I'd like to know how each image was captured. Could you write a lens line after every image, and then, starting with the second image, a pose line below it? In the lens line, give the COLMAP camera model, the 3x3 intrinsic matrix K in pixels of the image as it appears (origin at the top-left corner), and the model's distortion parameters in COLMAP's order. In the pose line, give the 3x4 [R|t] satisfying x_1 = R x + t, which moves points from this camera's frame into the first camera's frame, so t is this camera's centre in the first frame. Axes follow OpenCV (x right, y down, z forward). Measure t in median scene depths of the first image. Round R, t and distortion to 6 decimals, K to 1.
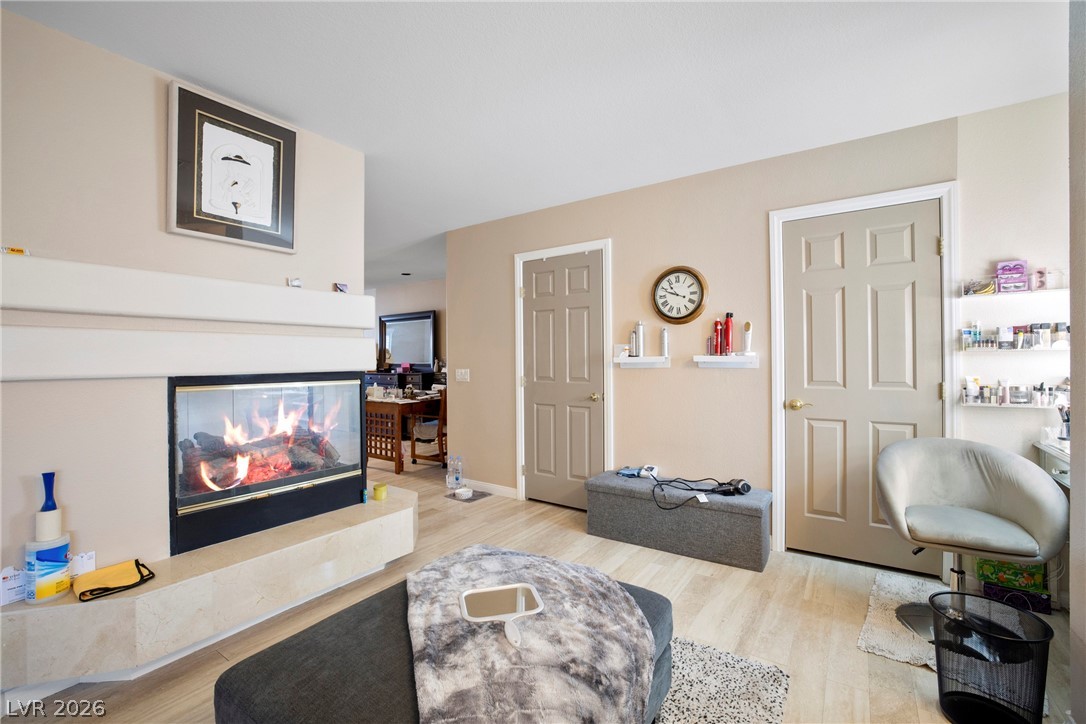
lens RADIAL K [[463.5, 0, 543.4], [0, 463.5, 358.5], [0, 0, 1]] dist [-0.019875, 0.005072]
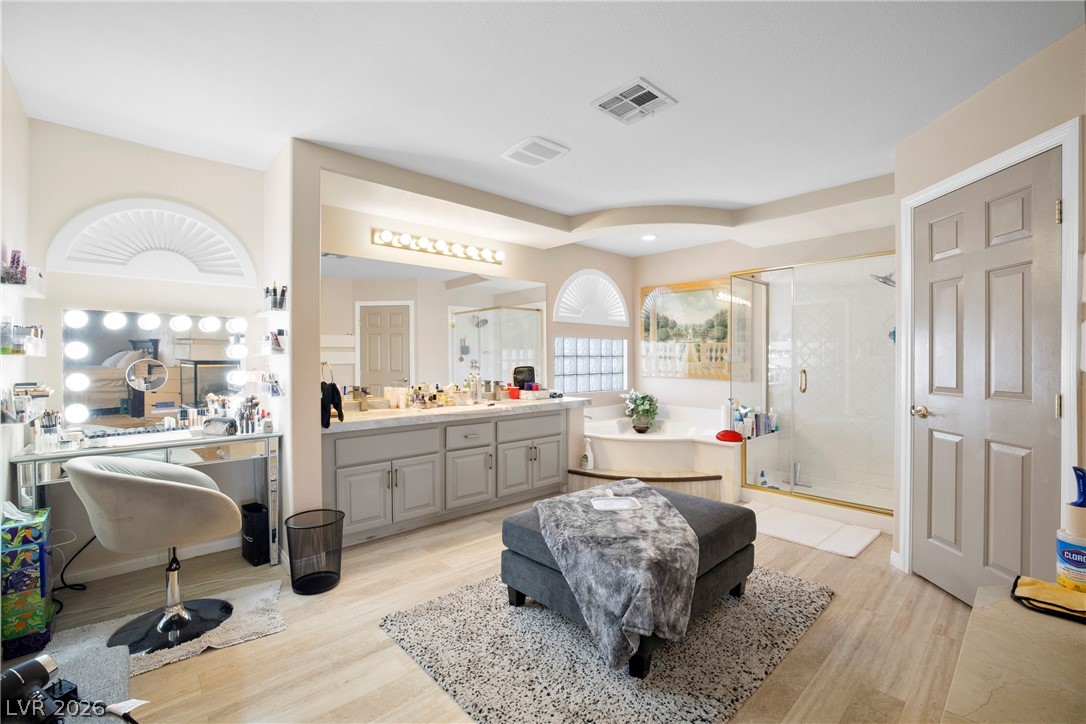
lens RADIAL K [[463.5, 0, 540.3], [0, 463.5, 360.7], [0, 0, 1]] dist [-0.019875, 0.005072]
pose [[-0.973199, 0.009183, 0.229780, -0.188486], [0.010185, 0.999943, 0.003173, 0.001784], [-0.229737, 0.005429, -0.973238, 2.347700]]
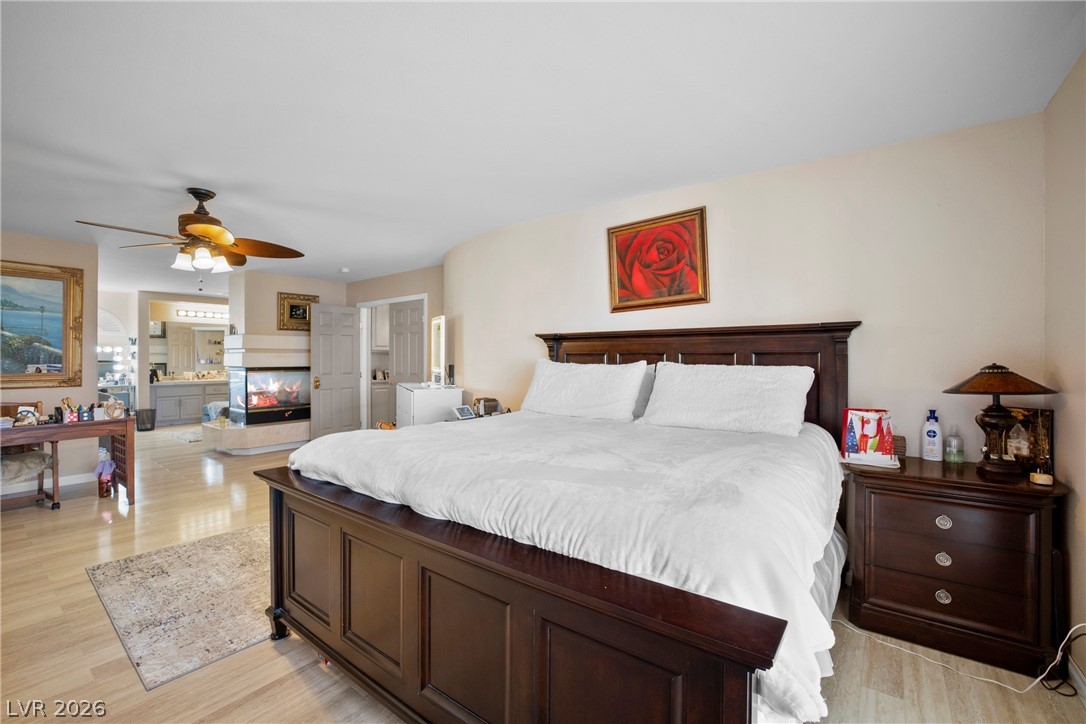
lens RADIAL K [[463.5, 0, 546.5], [0, 463.5, 360.3], [0, 0, 1]] dist [-0.019875, 0.005072]
pose [[-0.999263, 0.008125, 0.037518, -3.214875], [0.008149, 0.999967, 0.000490, 0.016531], [-0.037513, 0.000795, -0.999296, 5.403720]]
